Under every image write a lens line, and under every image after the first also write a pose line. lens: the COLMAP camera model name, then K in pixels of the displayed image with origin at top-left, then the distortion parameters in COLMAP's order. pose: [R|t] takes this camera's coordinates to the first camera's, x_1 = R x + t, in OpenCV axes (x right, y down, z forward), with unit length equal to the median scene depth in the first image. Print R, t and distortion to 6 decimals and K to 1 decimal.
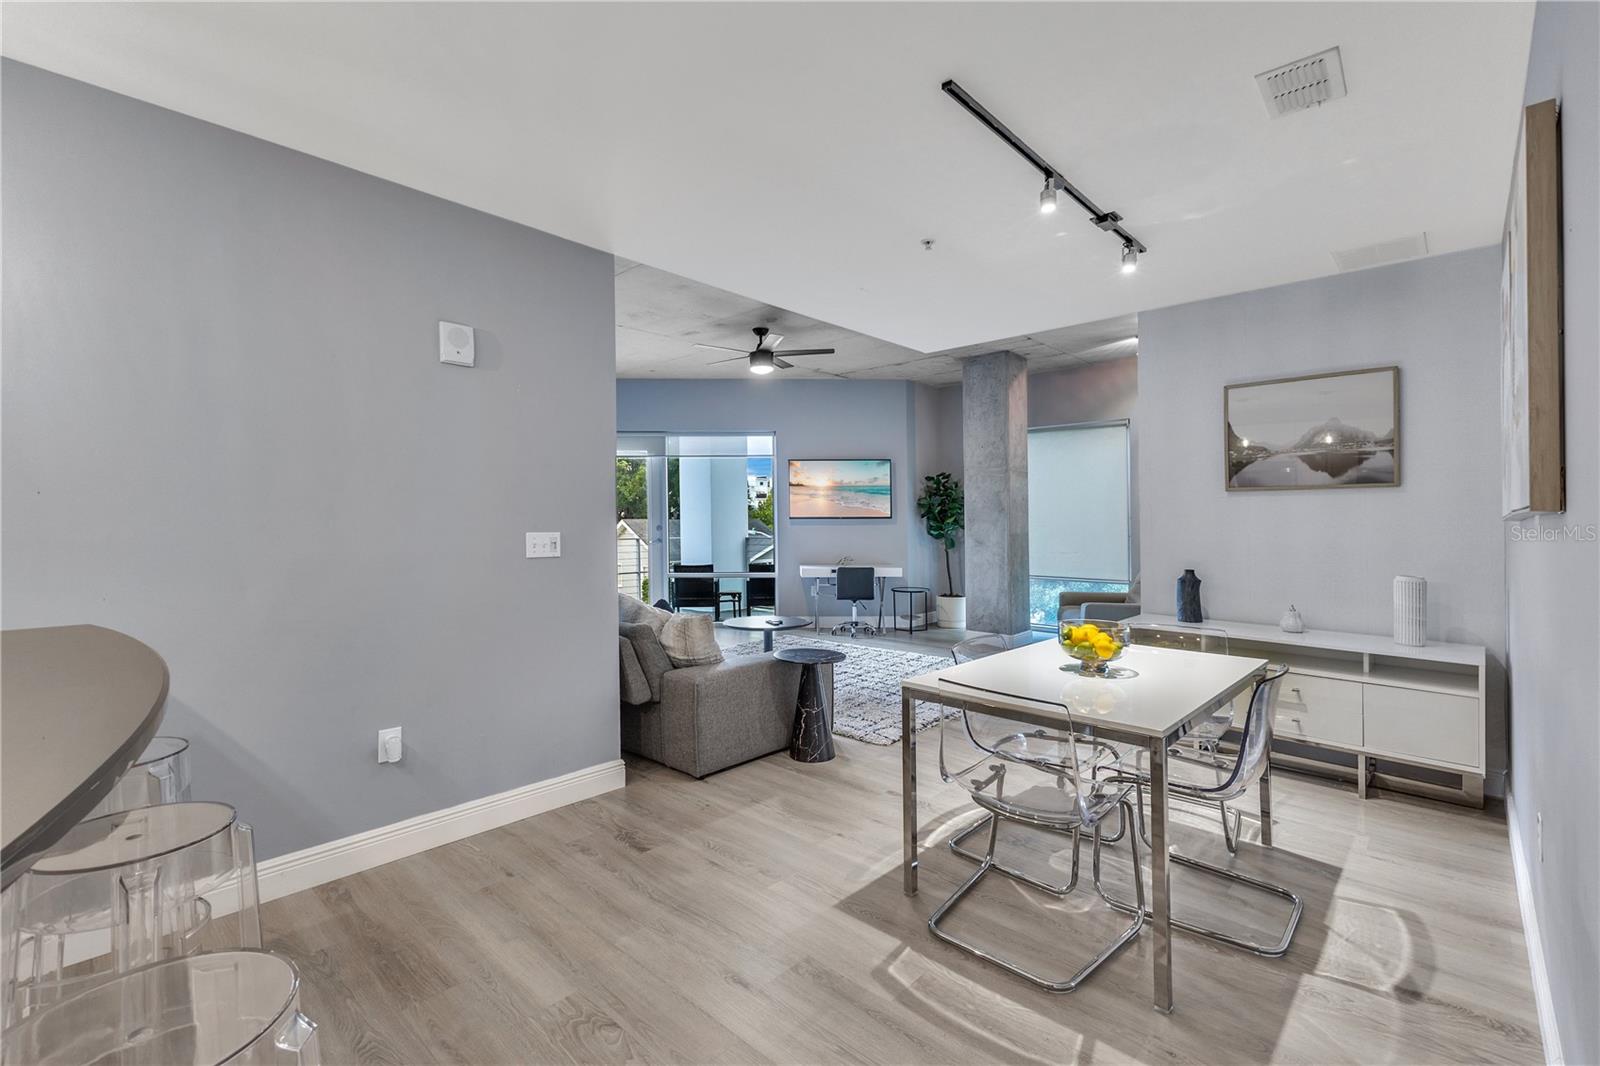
lens RADIAL K [[719.7, 0, 776.9], [0, 719.7, 520.6], [0, 0, 1]] dist [0.007426, -0.000253]
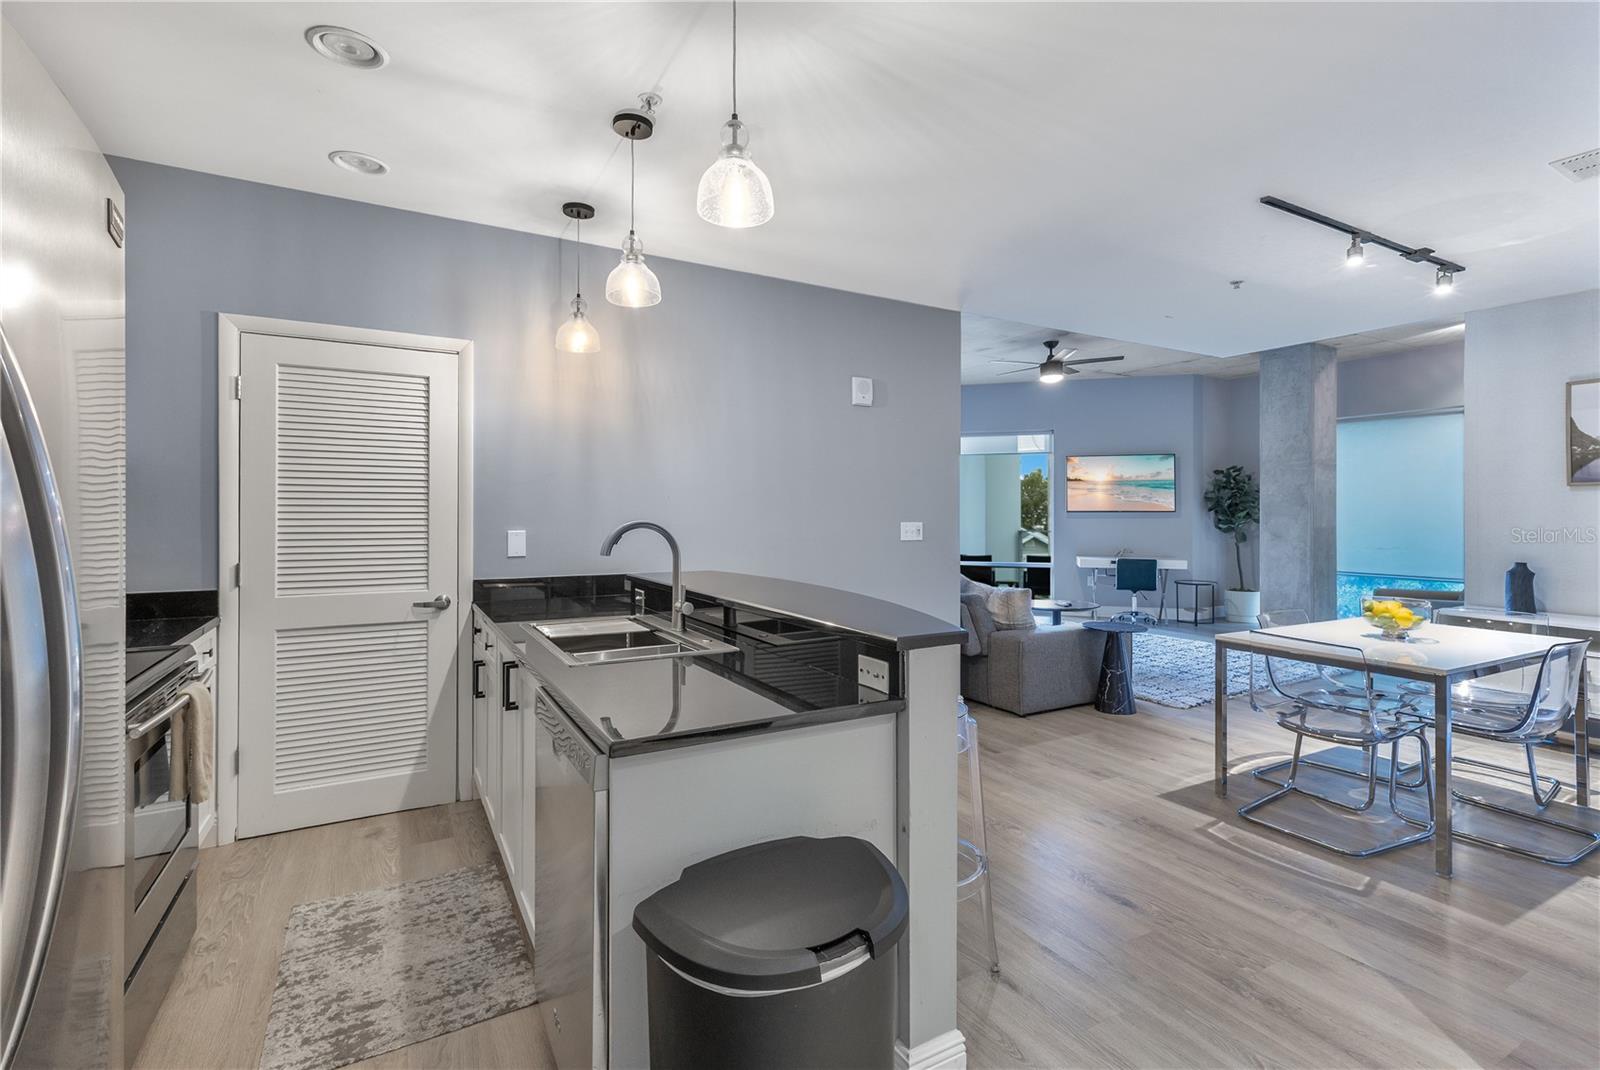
lens RADIAL K [[729.9, 0, 770.5], [0, 729.9, 527.7], [0, 0, 1]] dist [0.001342, -0.000370]
pose [[0.947523, 0.007519, -0.319599, -0.061226], [-0.001550, 0.999820, 0.018928, 0.000344], [0.319683, -0.017439, 0.947364, -0.185461]]
